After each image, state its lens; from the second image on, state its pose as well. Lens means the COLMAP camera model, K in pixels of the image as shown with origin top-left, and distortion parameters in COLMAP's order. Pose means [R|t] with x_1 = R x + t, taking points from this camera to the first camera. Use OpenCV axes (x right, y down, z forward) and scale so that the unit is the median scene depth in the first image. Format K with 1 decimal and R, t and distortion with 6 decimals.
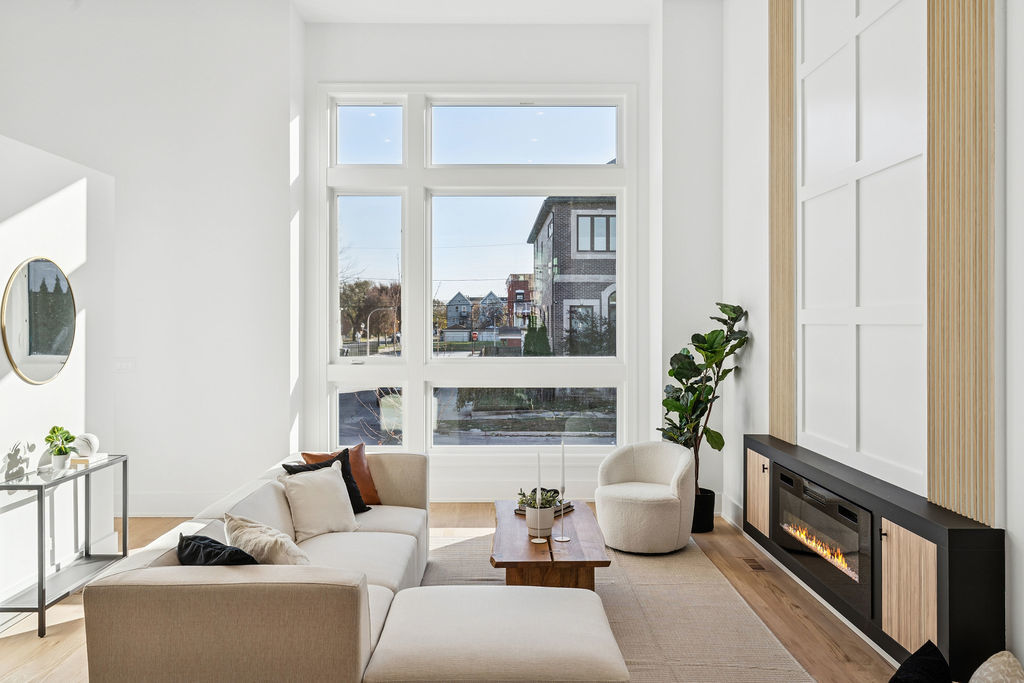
lens RADIAL K [[809.1, 0, 509.5], [0, 809.1, 310.4], [0, 0, 1]] dist [0.000264, 0.001861]
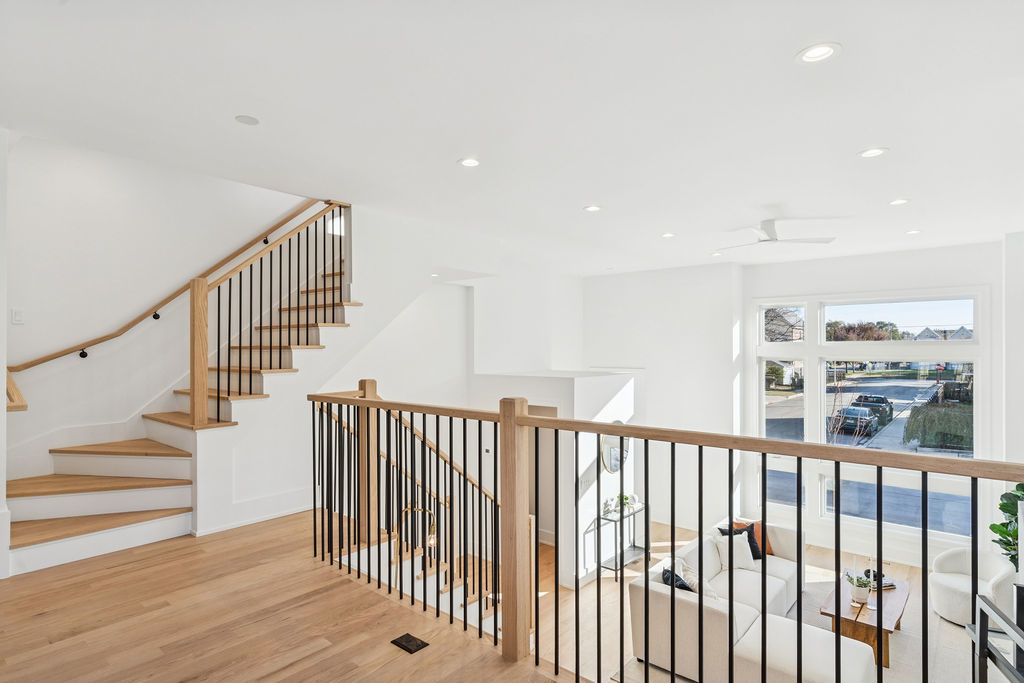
lens RADIAL K [[552.4, 0, 512.0], [0, 552.4, 341.5], [0, 0, 1]] dist [0.004235, 0.000595]
pose [[0.757575, -0.000544, -0.652748, 0.172353], [0.004525, 0.999980, 0.004418, -0.207953], [0.652733, -0.006301, 0.757562, -0.293363]]
